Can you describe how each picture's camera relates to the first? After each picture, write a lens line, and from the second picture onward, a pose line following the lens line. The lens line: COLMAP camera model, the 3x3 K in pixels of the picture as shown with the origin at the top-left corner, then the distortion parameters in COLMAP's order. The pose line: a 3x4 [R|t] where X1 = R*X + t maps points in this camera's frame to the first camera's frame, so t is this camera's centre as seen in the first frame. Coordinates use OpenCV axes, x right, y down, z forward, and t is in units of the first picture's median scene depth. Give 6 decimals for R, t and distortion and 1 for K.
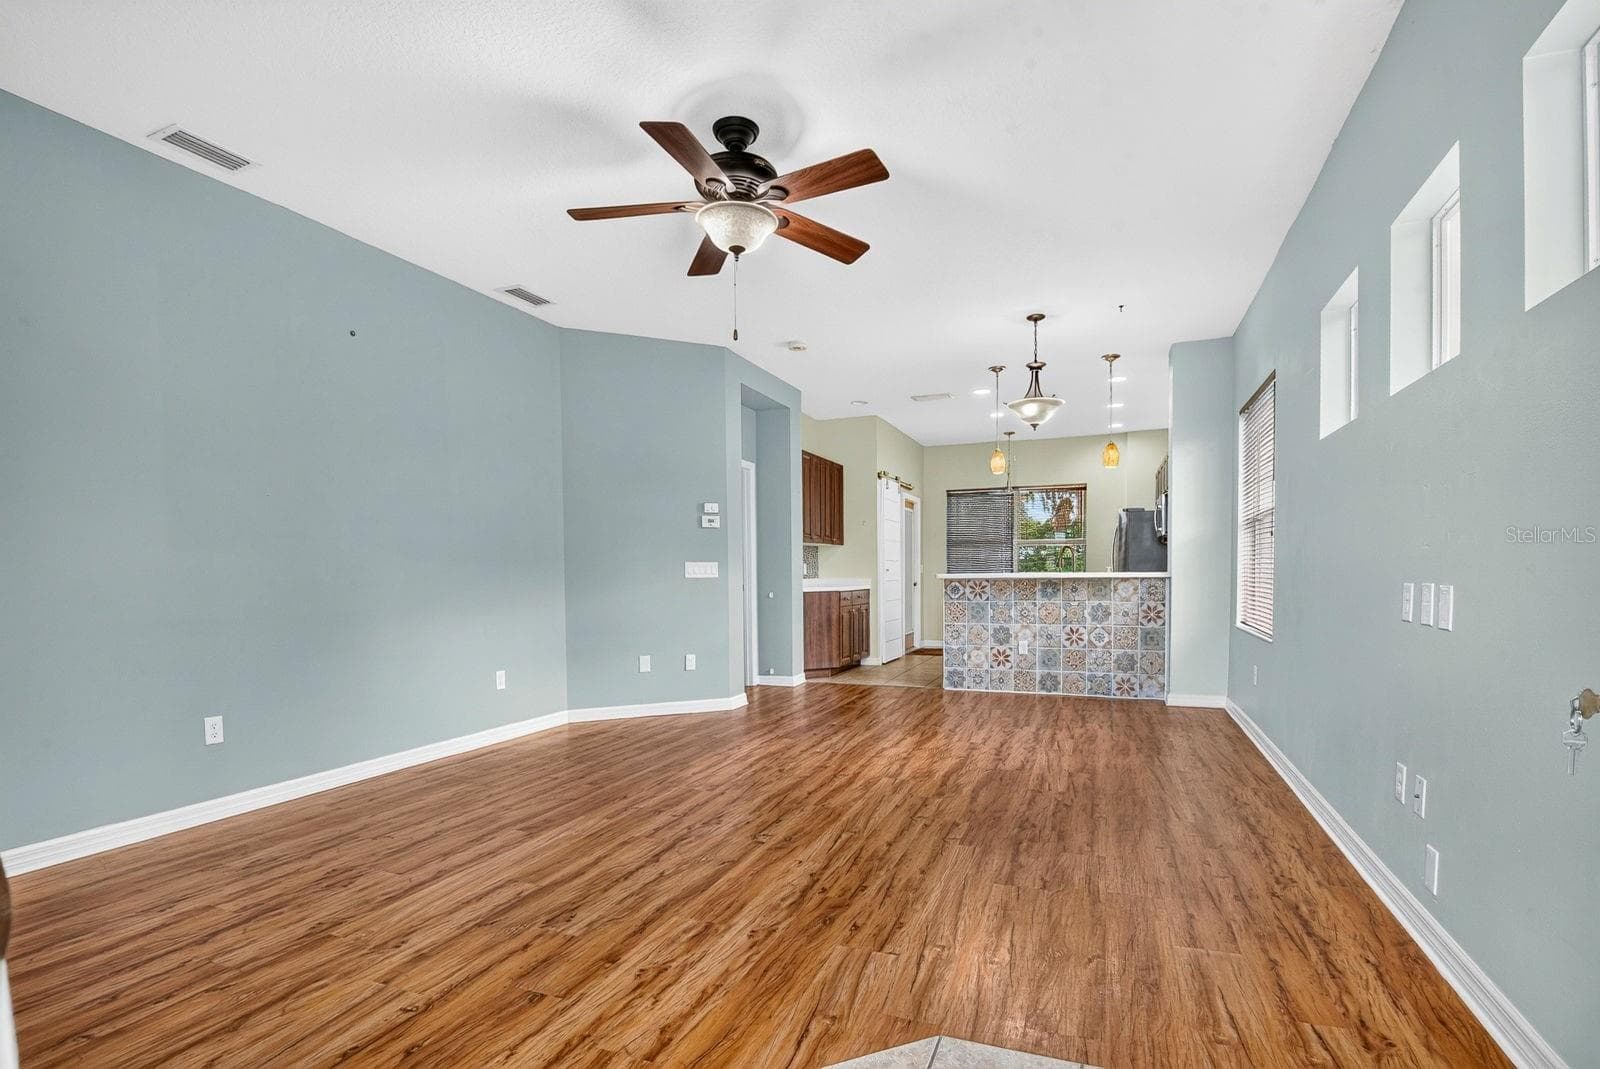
lens RADIAL K [[763.1, 0, 793.9], [0, 763.1, 609.7], [0, 0, 1]] dist [-0.001322, -0.000248]
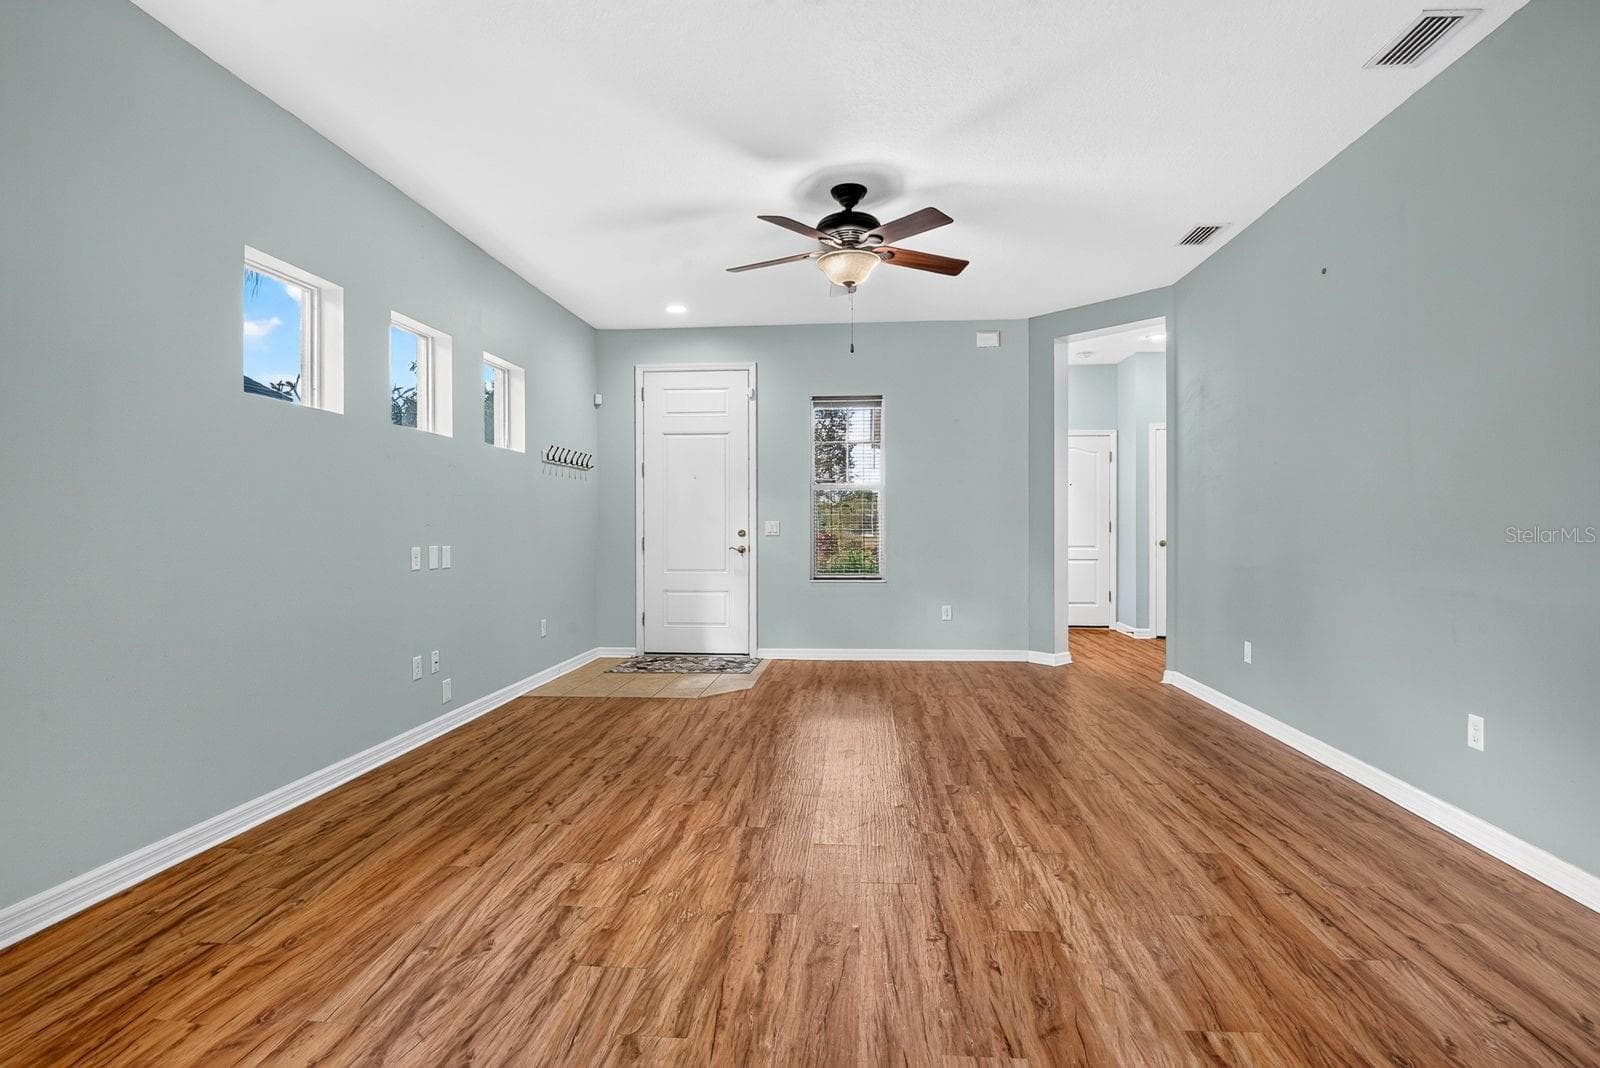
lens RADIAL K [[786.0, 0, 794.8], [0, 786.0, 533.1], [0, 0, 1]] dist [-0.011140, -0.018697]
pose [[-0.957528, 0.014835, -0.287958, 0.184843], [-0.002312, 0.998249, 0.059114, -0.062388], [0.288331, 0.057269, -0.955817, 1.050482]]
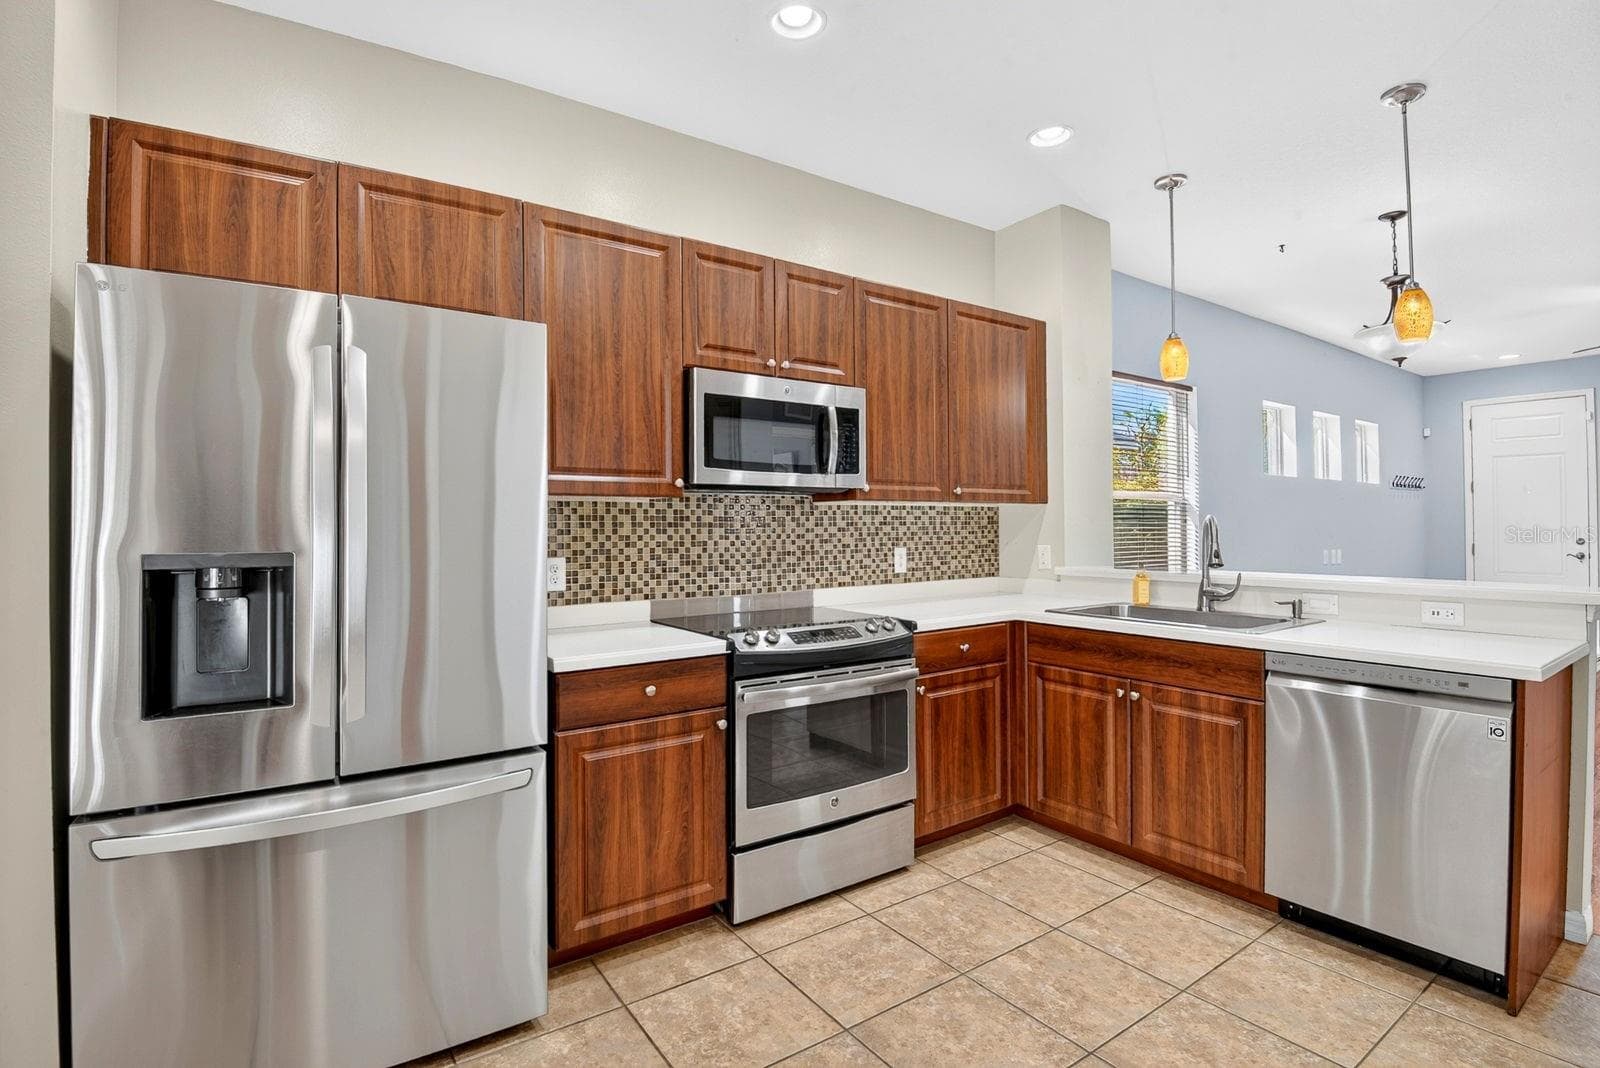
lens RADIAL K [[749.4, 0, 798.5], [0, 749.4, 518.9], [0, 0, 1]] dist [-0.000728, -0.031591]
pose [[-0.835300, 0.015474, 0.549576, 0.332984], [0.037379, 0.998889, 0.028687, -0.108609], [-0.548522, 0.044505, -0.834951, 1.553488]]
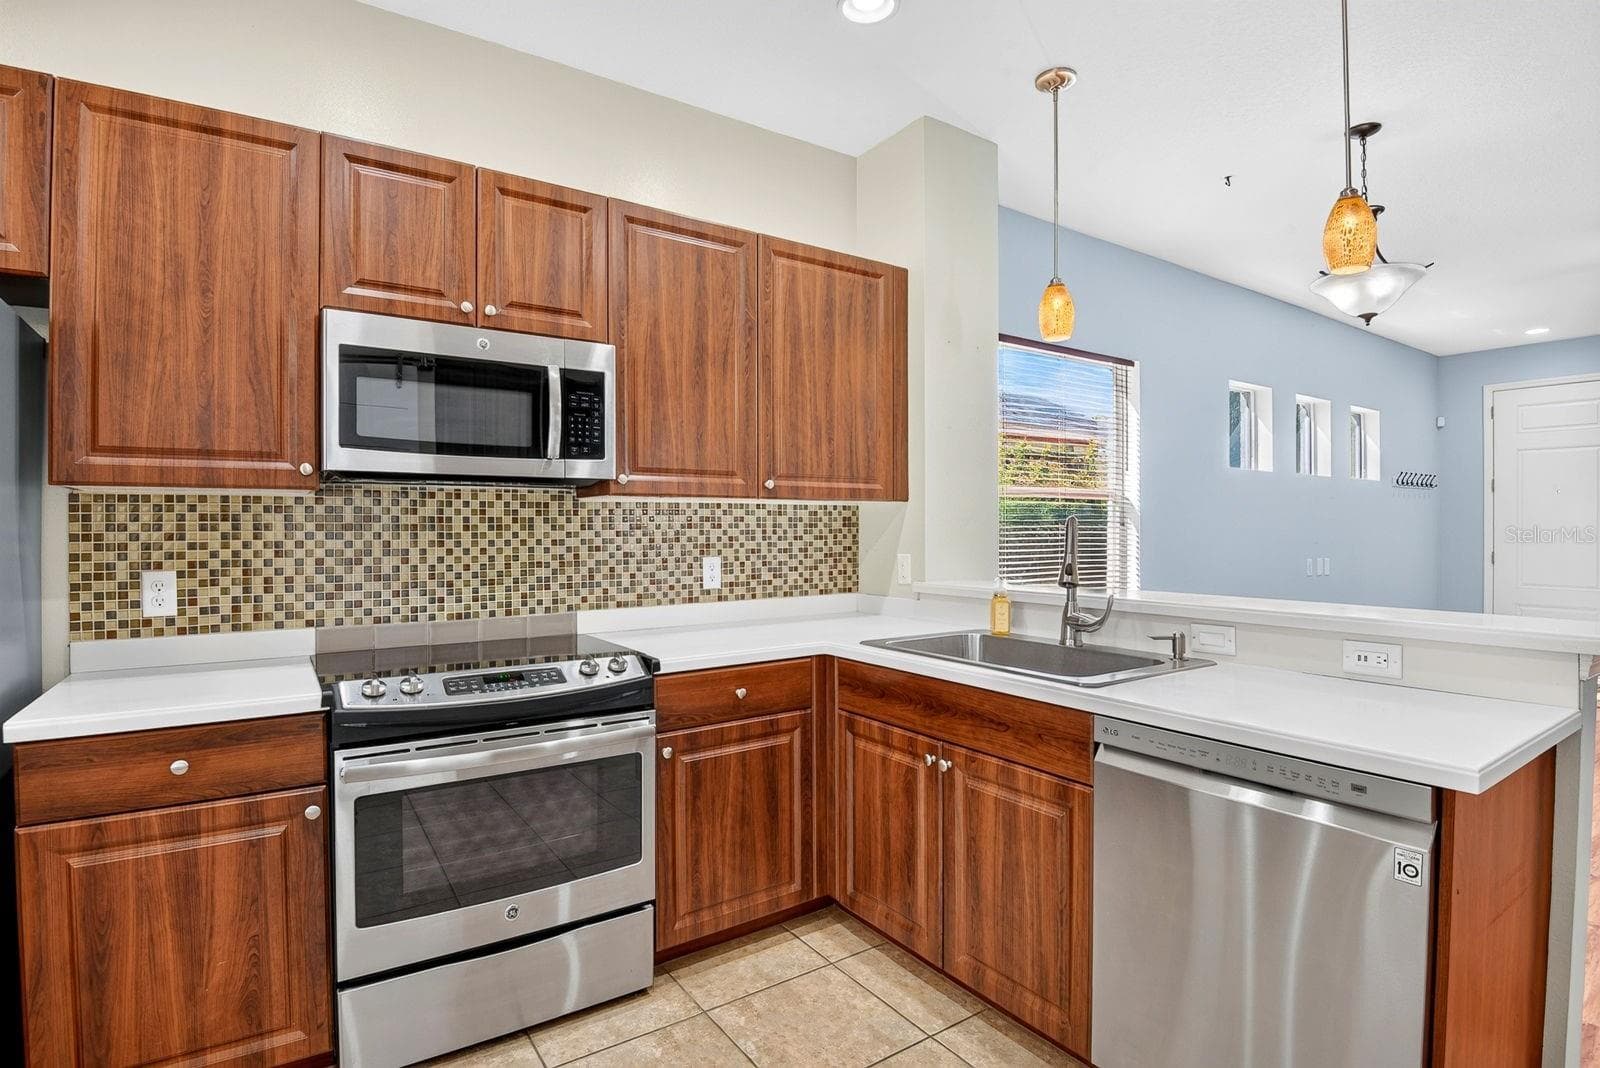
lens RADIAL K [[786.0, 0, 794.8], [0, 786.0, 533.1], [0, 0, 1]] dist [-0.011140, -0.018697]
pose [[-0.829474, 0.004866, 0.558524, 0.282042], [0.035511, 0.998398, 0.044039, -0.100855], [-0.557415, 0.056363, -0.828319, 1.402259]]
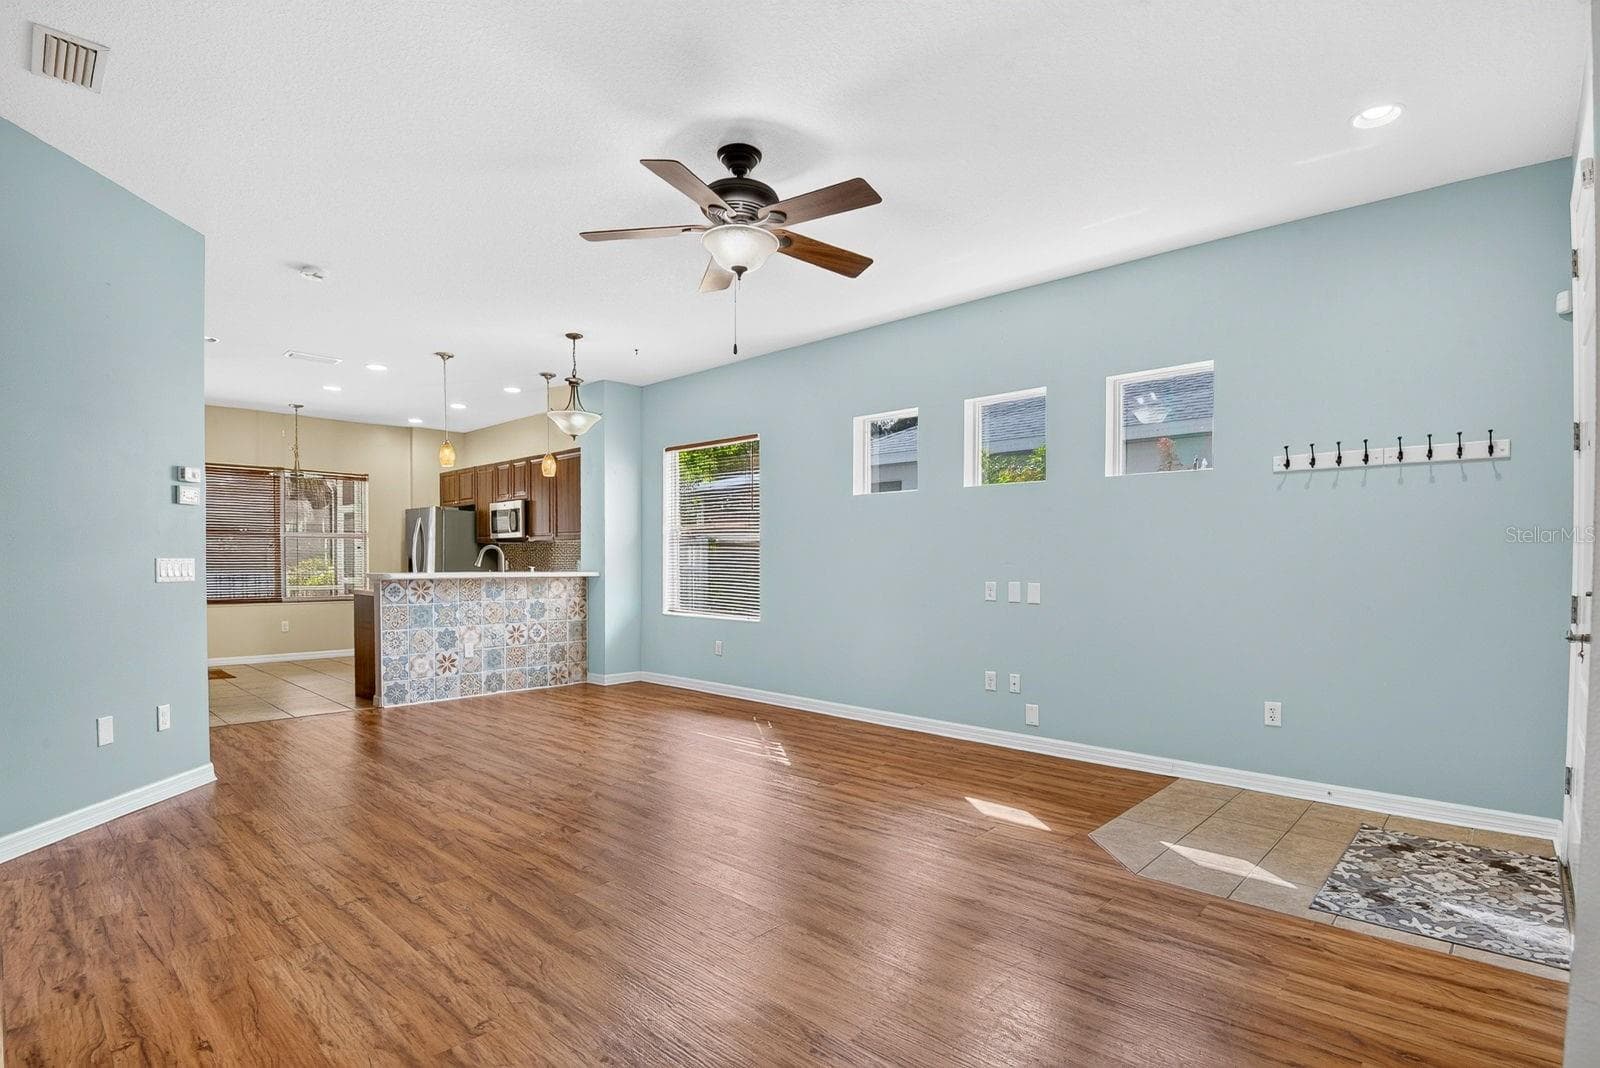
lens RADIAL K [[792.3, 0, 805.9], [0, 792.3, 582.7], [0, 0, 1]] dist [0.000682, -0.024690]
pose [[0.362060, -0.015810, 0.932021, -0.494299], [0.040051, 0.999197, 0.001391, -0.020358], [-0.931294, 0.036824, 0.362403, 0.248606]]
